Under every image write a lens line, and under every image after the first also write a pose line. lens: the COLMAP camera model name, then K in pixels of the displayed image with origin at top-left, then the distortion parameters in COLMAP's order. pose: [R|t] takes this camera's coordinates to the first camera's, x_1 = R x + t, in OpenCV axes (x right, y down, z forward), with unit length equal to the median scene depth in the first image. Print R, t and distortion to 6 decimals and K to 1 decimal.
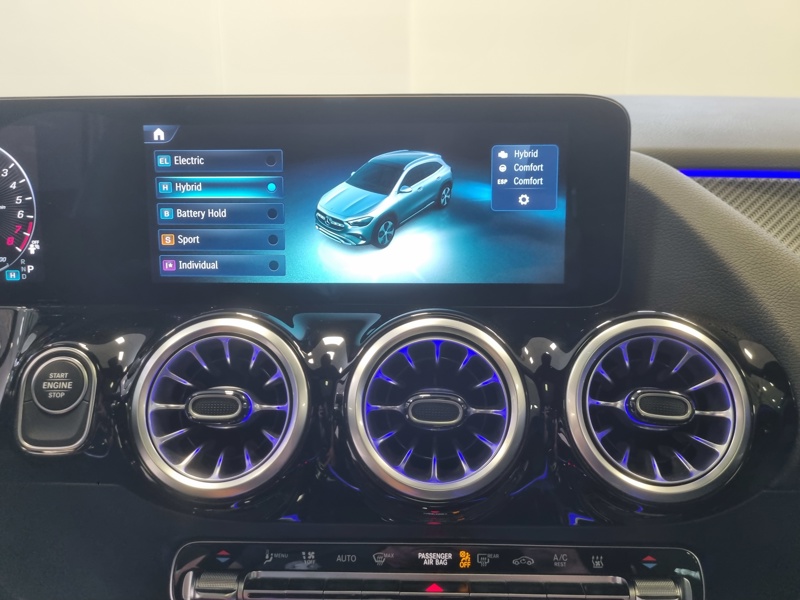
lens RADIAL K [[612.8, 0, 407.3], [0, 612.8, 293.8], [0, 0, 1]] dist [0.022362, -0.025666]
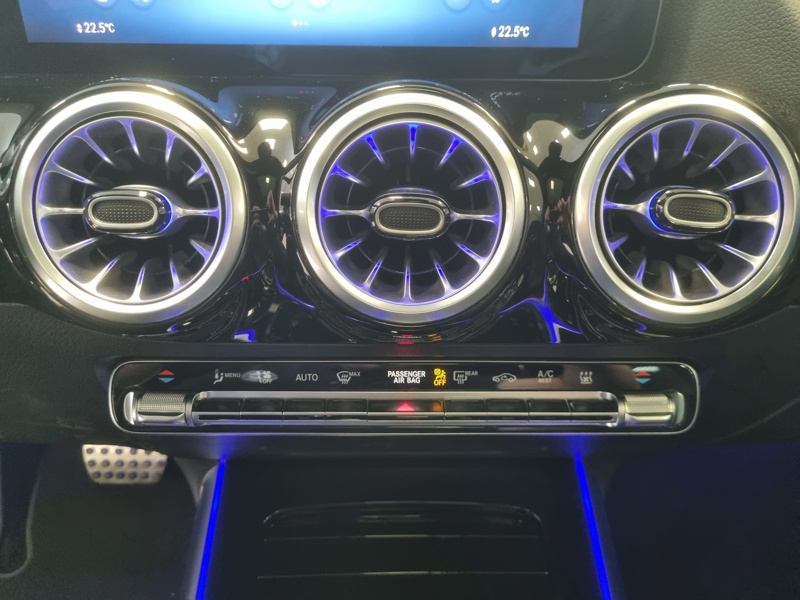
lens RADIAL K [[612.8, 0, 401.1], [0, 612.8, 292.1], [0, 0, 1]] dist [0.022362, -0.025666]
pose [[0.999171, -0.007744, 0.039973, 0.002914], [-0.006013, 0.942914, 0.332983, 0.019626], [-0.040269, -0.332947, 0.942085, 0.220067]]
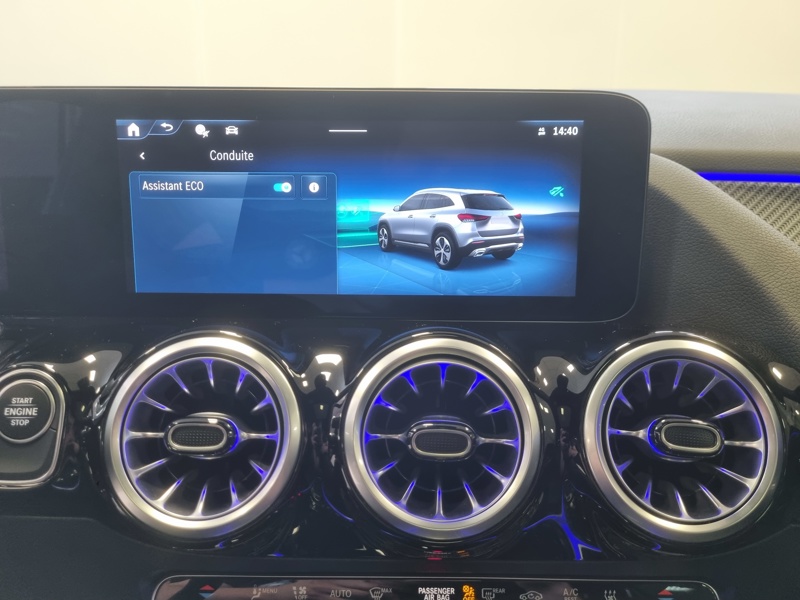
lens RADIAL K [[612.8, 0, 401.9], [0, 612.8, 301.5], [0, 0, 1]] dist [0.022362, -0.025666]
pose [[0.999776, 0.004765, 0.020627, -0.030898], [-0.005357, 0.999572, 0.028747, -0.040560], [-0.020481, -0.028851, 0.999374, 0.093343]]
